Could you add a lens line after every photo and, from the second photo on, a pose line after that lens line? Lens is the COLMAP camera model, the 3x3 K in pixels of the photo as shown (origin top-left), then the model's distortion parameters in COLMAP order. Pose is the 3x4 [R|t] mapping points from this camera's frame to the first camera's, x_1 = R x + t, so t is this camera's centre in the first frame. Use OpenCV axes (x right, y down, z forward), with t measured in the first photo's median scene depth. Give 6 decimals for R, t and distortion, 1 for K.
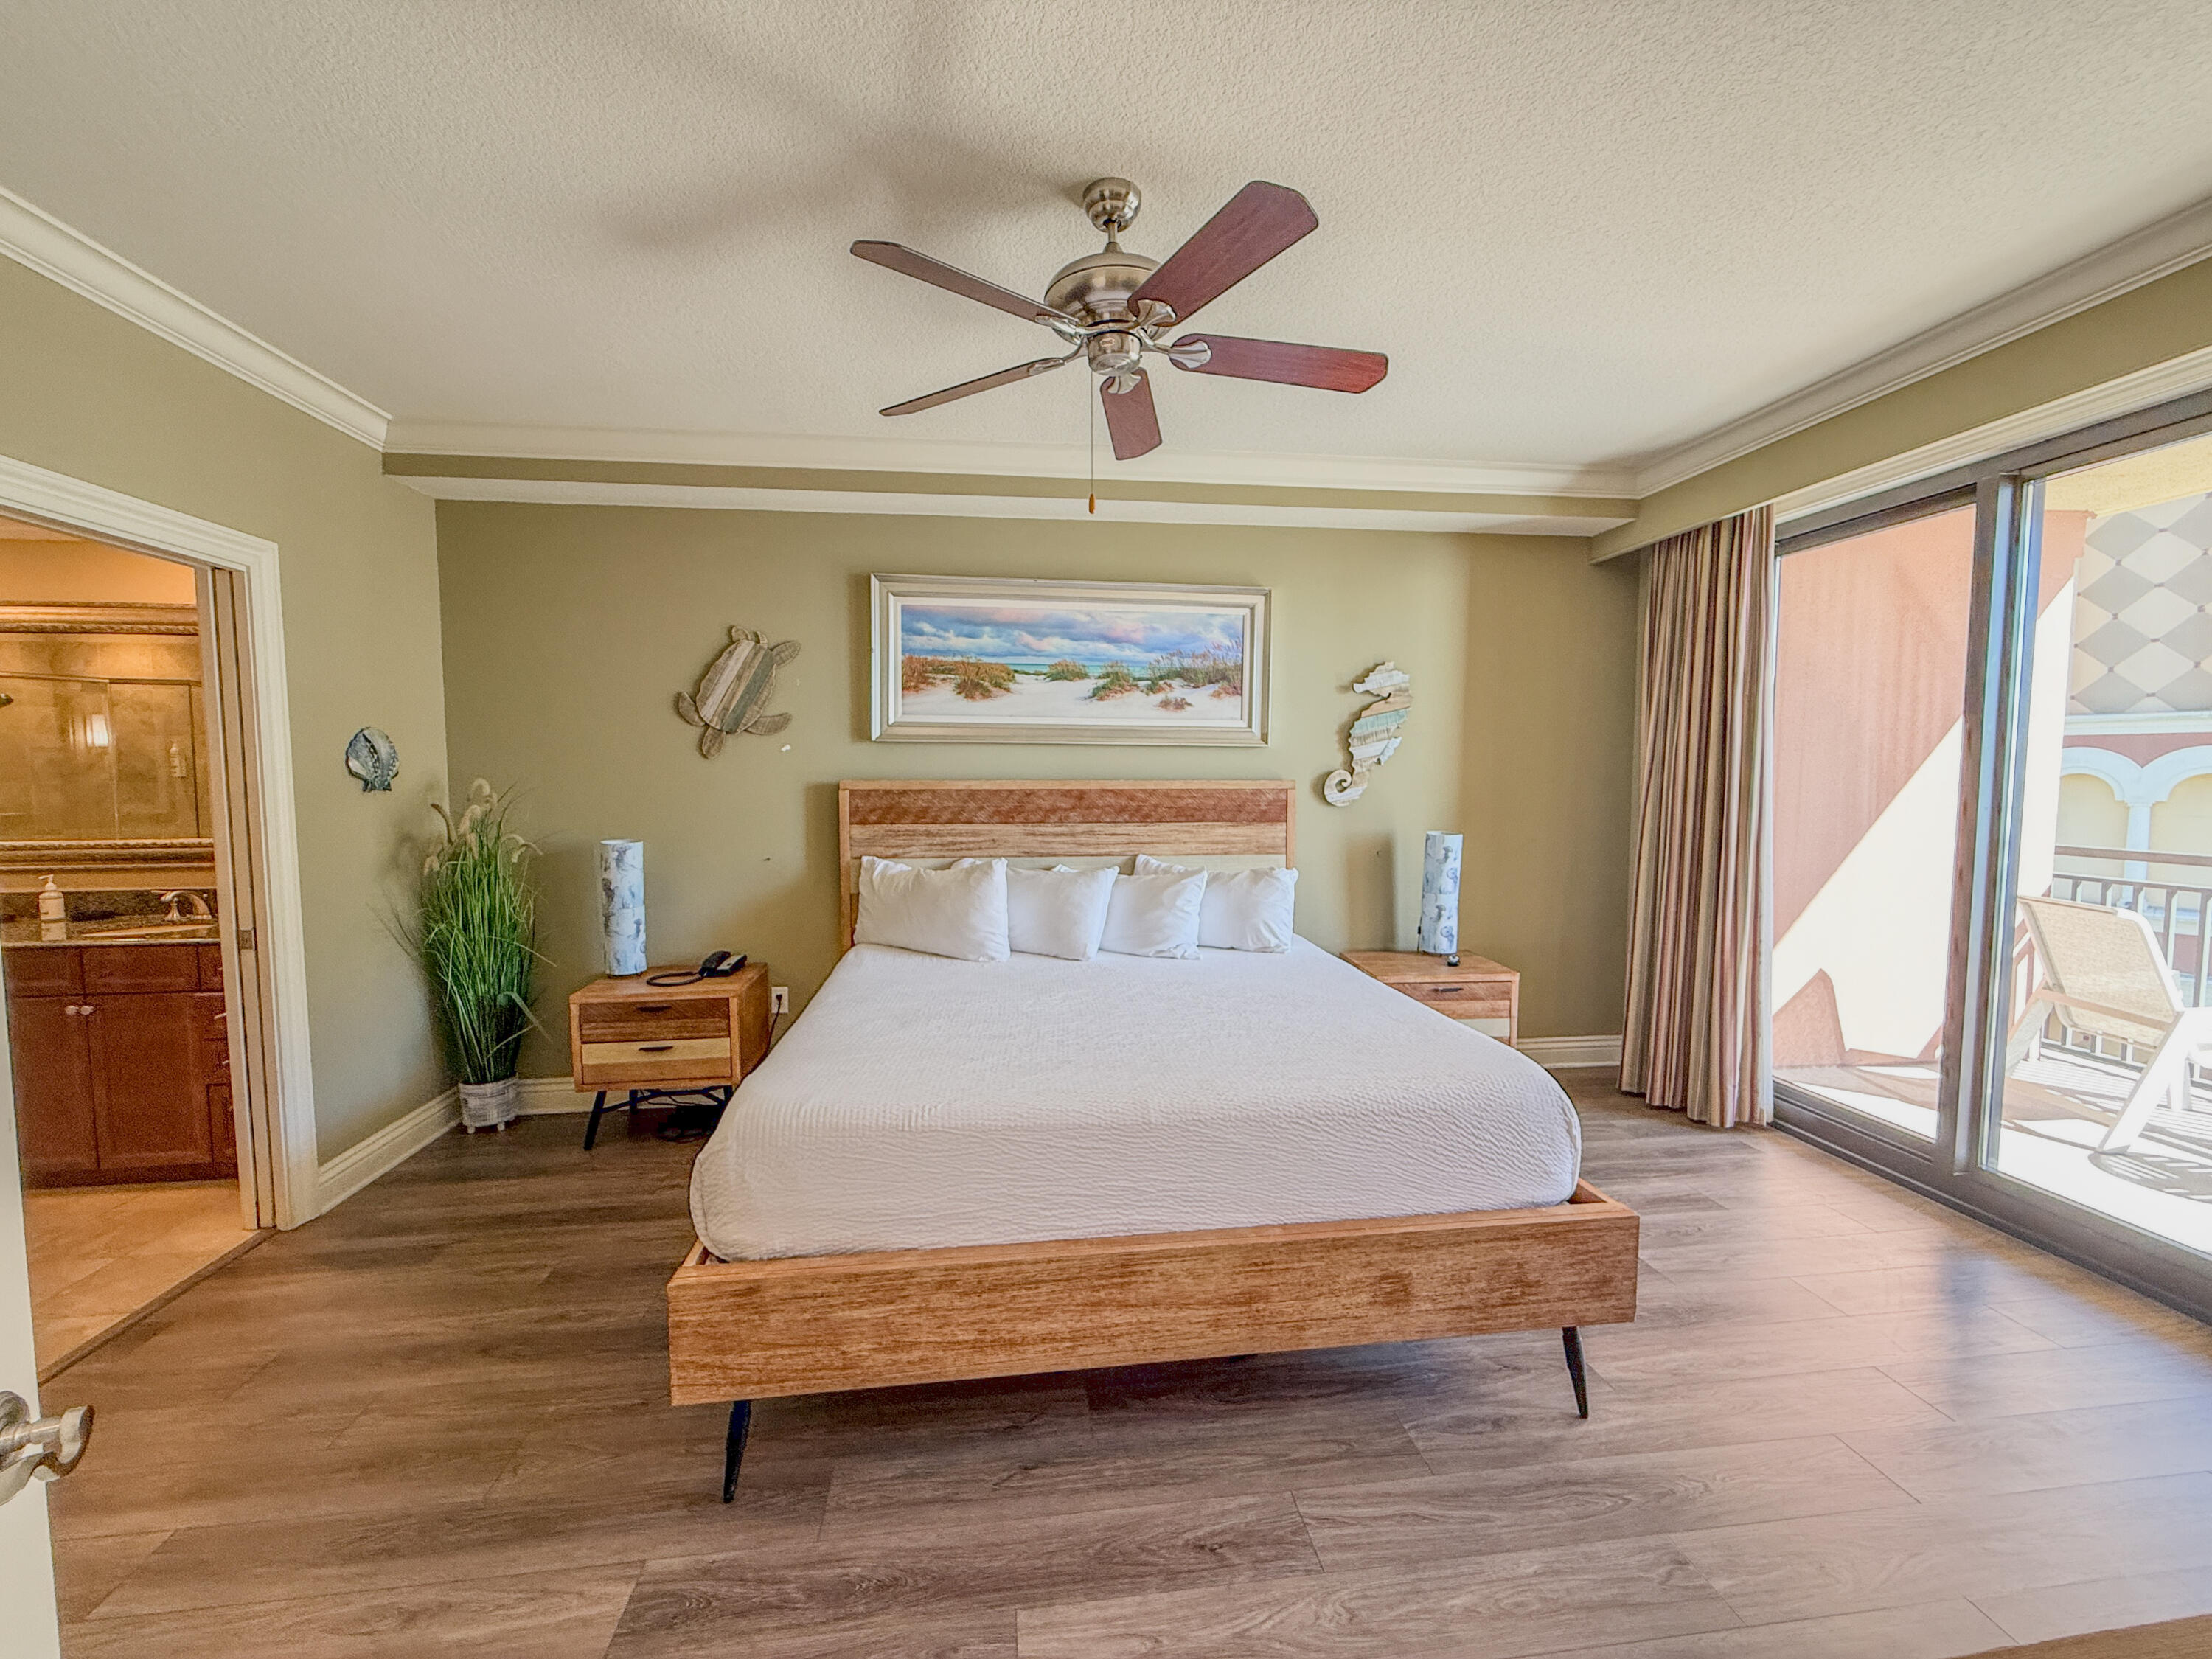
lens RADIAL K [[880.6, 0, 1099.3], [0, 880.6, 830.9], [0, 0, 1]] dist [0.002051, -0.000372]
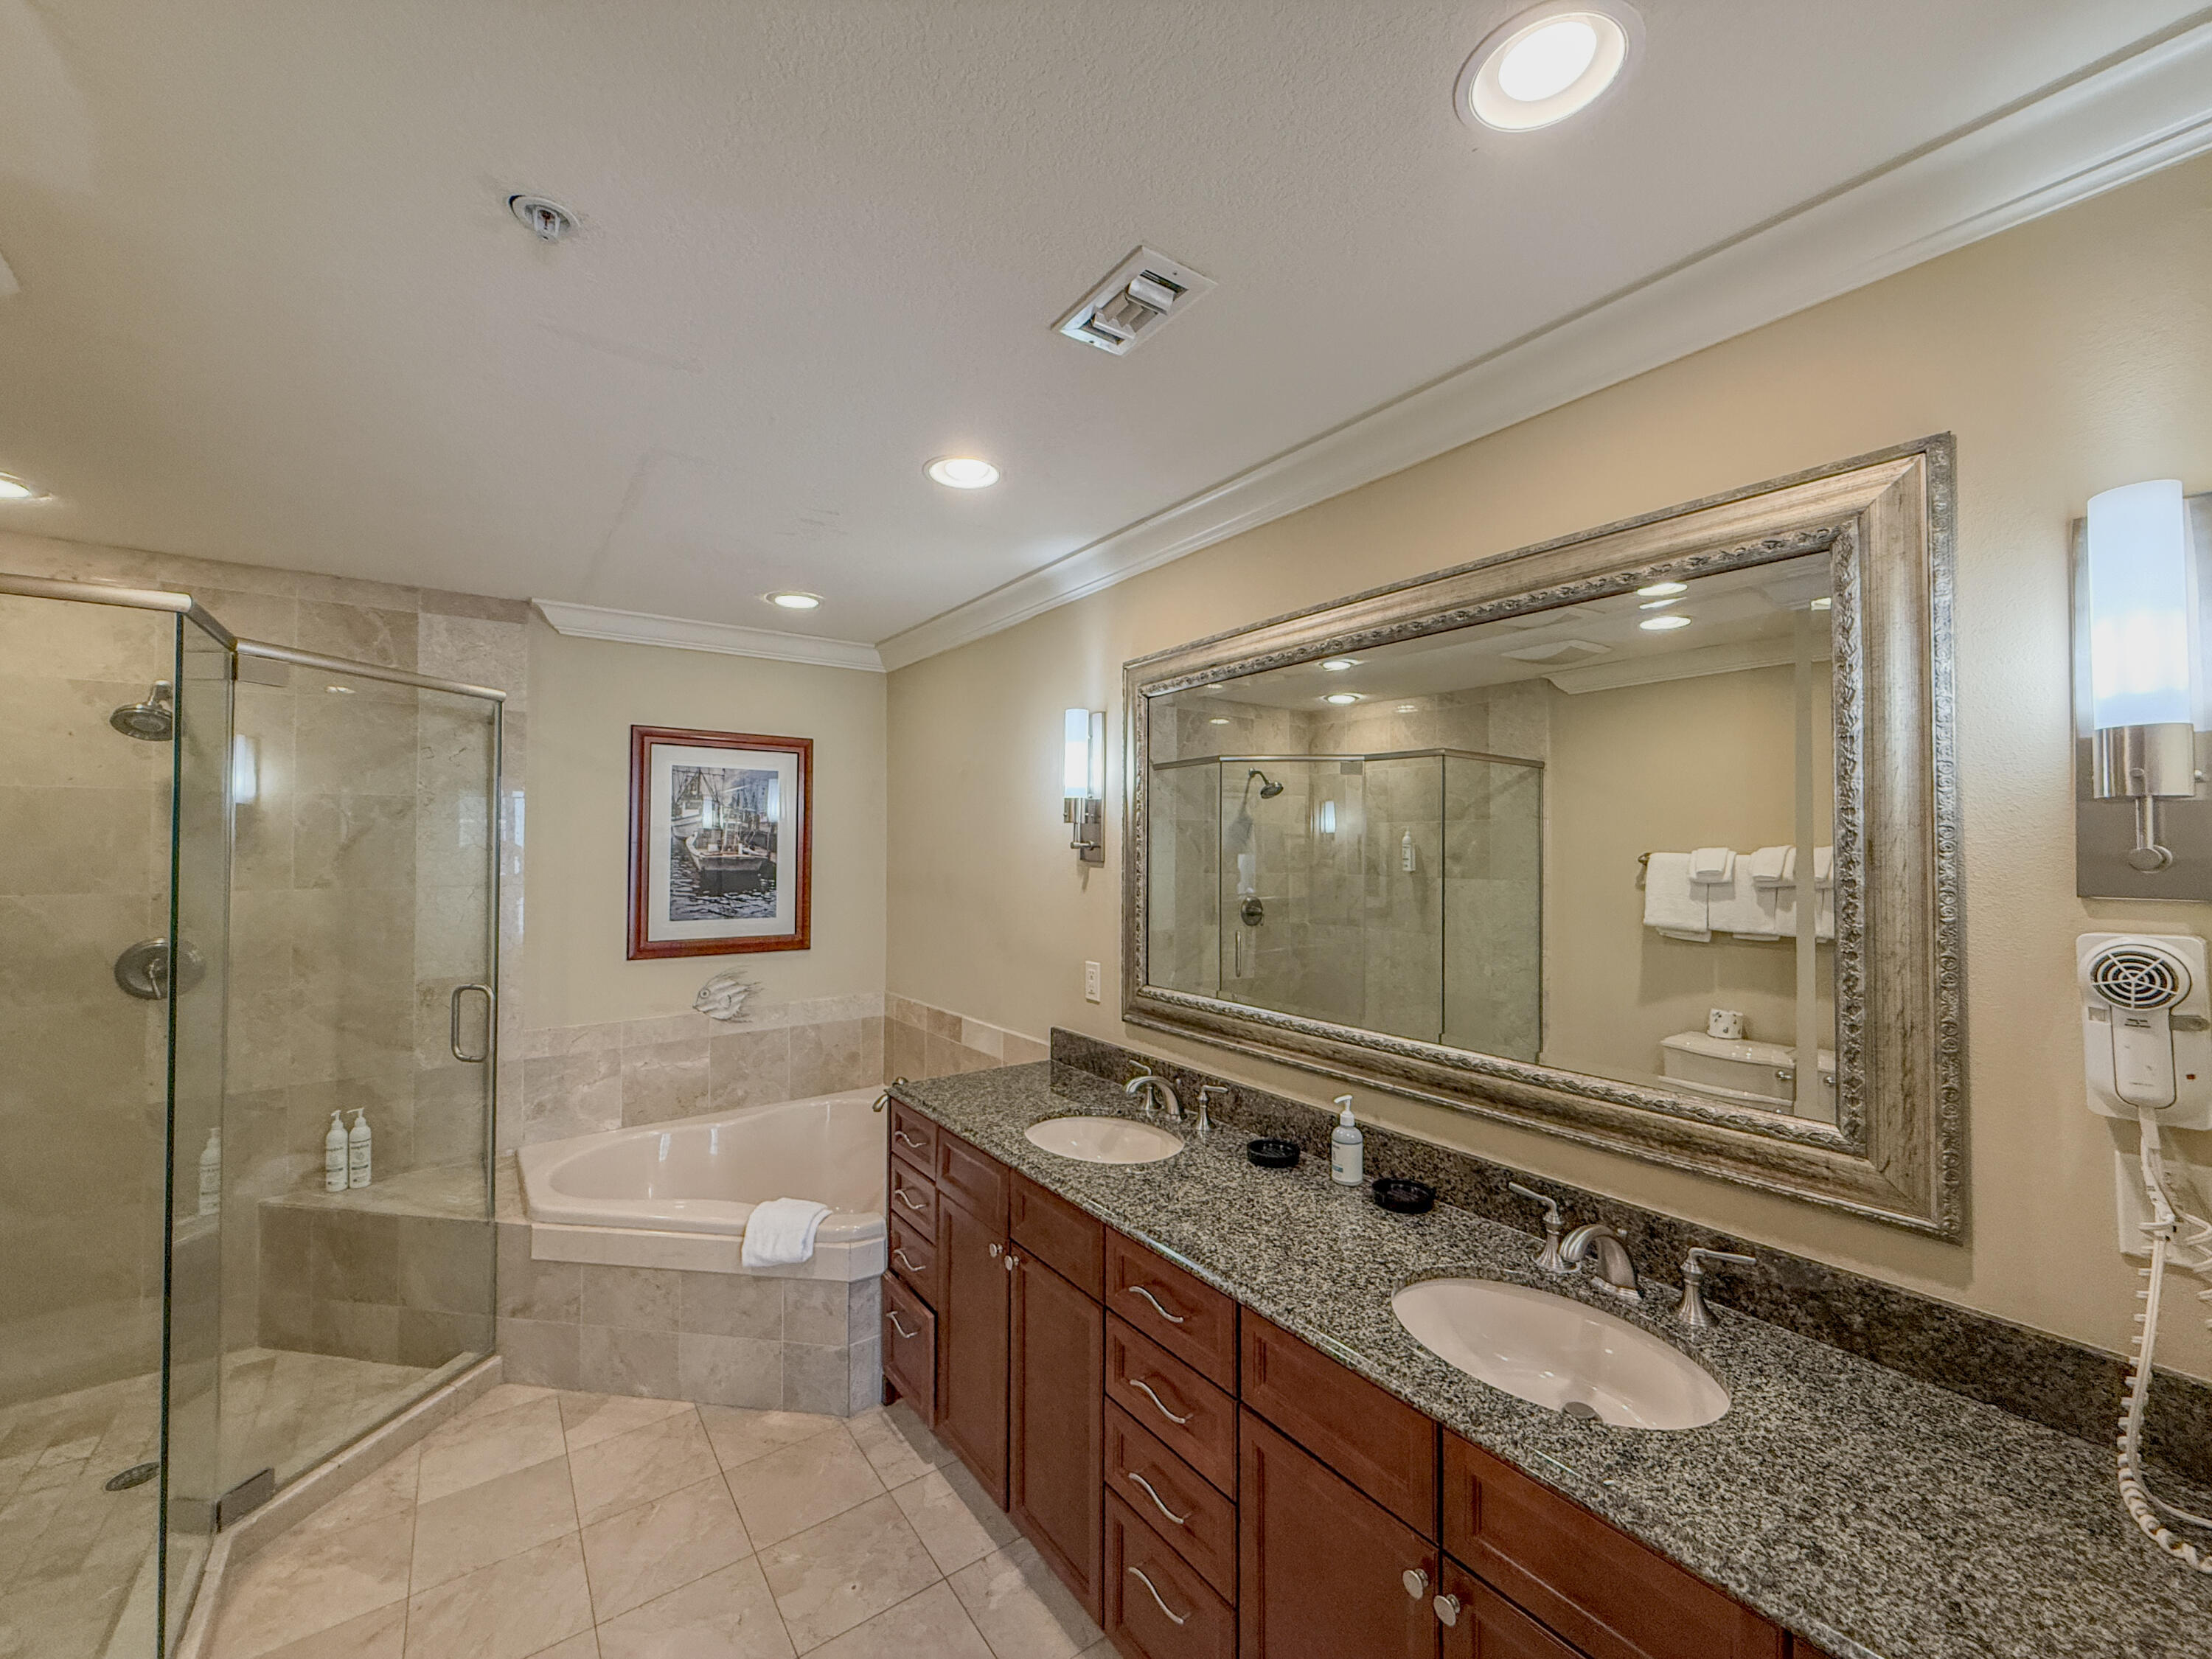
lens RADIAL K [[880.6, 0, 1099.3], [0, 880.6, 830.9], [0, 0, 1]] dist [0.002051, -0.000372]
pose [[0.481435, -0.008386, -0.876442, -0.777765], [-0.063660, 0.996979, -0.044508, -0.074581], [0.874167, 0.077222, 0.479447, 0.589337]]
